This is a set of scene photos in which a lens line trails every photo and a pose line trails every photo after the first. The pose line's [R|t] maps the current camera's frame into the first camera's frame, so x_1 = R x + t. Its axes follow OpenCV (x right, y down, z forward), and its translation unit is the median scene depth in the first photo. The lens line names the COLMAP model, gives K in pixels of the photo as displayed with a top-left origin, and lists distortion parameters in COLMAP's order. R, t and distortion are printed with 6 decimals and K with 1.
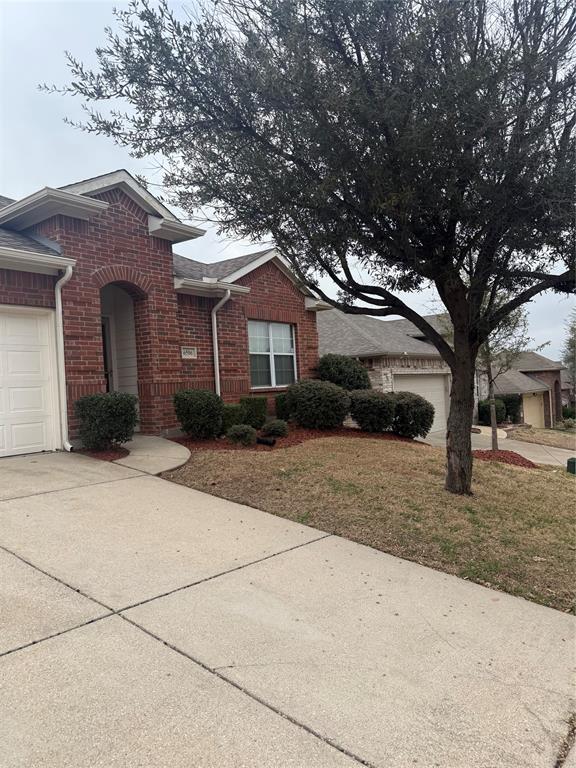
lens RADIAL K [[531.8, 0, 288.0], [0, 531.8, 384.0], [0, 0, 1]] dist [0.088230, -0.000623]
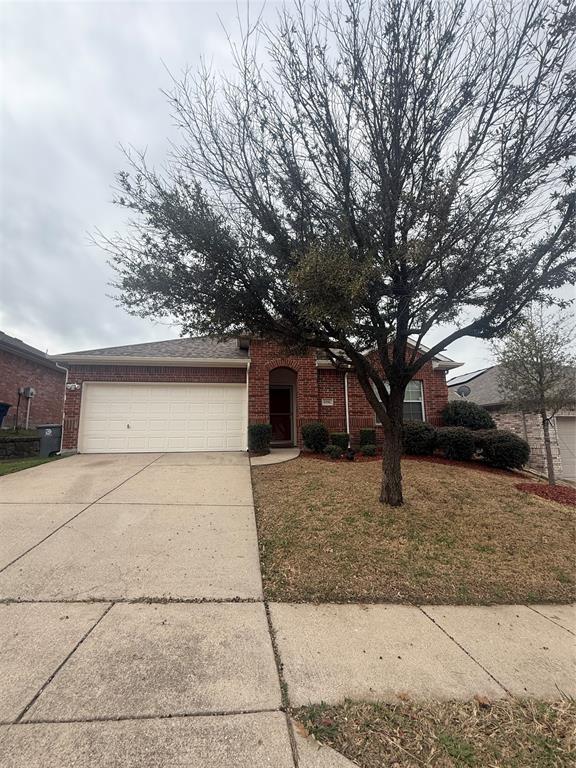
lens RADIAL K [[325.9, 0, 288.0], [0, 325.9, 384.0], [0, 0, 1]] dist [-0.001077, -0.000046]
pose [[0.702908, -0.067317, -0.708088, 0.501961], [-0.021966, 0.992982, -0.116206, 0.009008], [0.710942, 0.097236, 0.696496, 0.181247]]
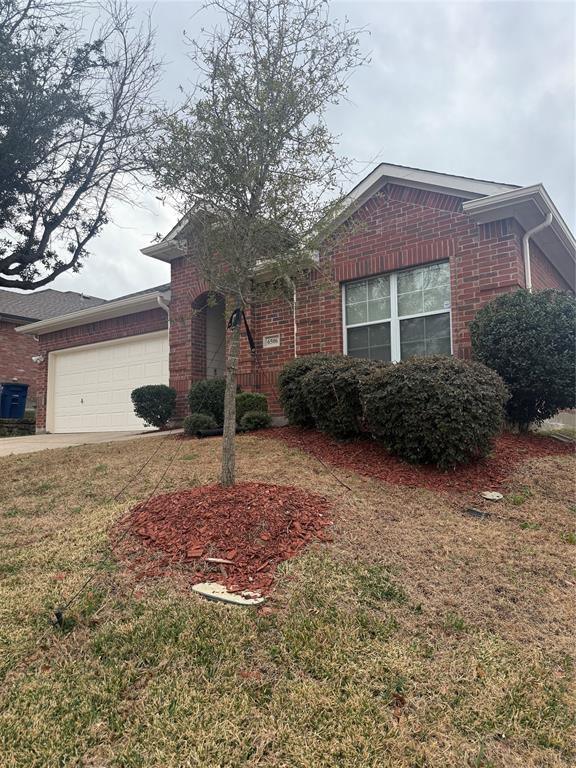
lens RADIAL K [[531.8, 0, 288.0], [0, 531.8, 384.0], [0, 0, 1]] dist [0.088230, -0.000623]
pose [[-0.002249, -0.039841, -0.999204, 0.798895], [0.024758, 0.998898, -0.039884, 0.059161], [0.999691, -0.024828, -0.001261, 1.090109]]
